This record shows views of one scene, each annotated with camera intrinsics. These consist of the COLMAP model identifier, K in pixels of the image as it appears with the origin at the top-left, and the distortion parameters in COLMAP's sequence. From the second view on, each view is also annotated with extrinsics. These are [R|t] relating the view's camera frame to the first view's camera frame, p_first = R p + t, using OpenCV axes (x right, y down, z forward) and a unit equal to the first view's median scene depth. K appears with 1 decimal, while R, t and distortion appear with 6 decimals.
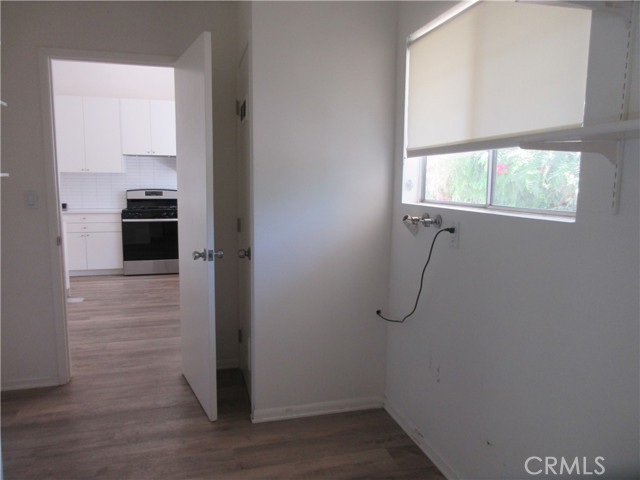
lens RADIAL K [[474.7, 0, 324.3], [0, 474.7, 237.5], [0, 0, 1]] dist [-0.004628, 0.013789]
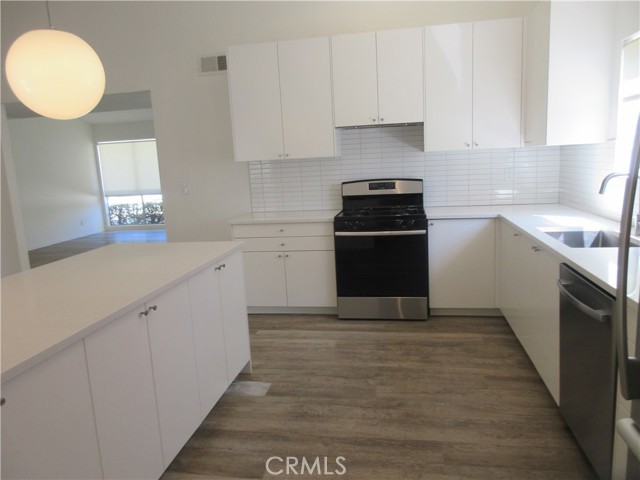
lens RADIAL K [[474.7, 0, 319.2], [0, 474.7, 240.2], [0, 0, 1]] dist [-0.004628, 0.013789]
pose [[0.895633, 0.019476, -0.444367, -0.161201], [0.010737, 0.997803, 0.065374, -0.067003], [0.444664, -0.063322, 0.893456, 0.419073]]
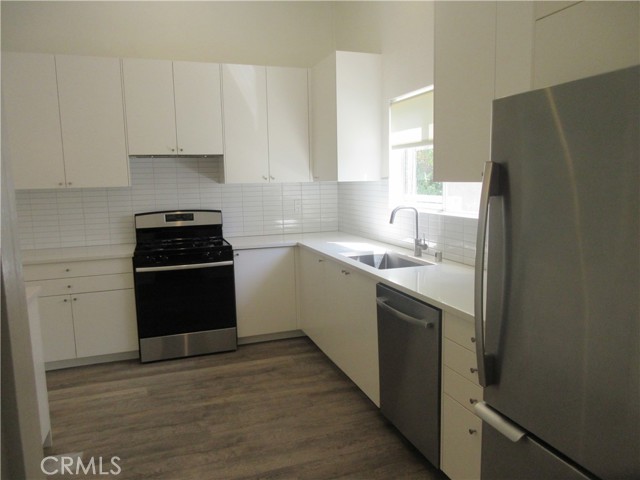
lens RADIAL K [[474.7, 0, 322.4], [0, 474.7, 240.0], [0, 0, 1]] dist [-0.004628, 0.013789]
pose [[0.997839, -0.041343, 0.051065, -0.221581], [0.040448, 0.999012, 0.018434, -0.072065], [-0.051777, -0.016329, 0.998525, 0.403957]]
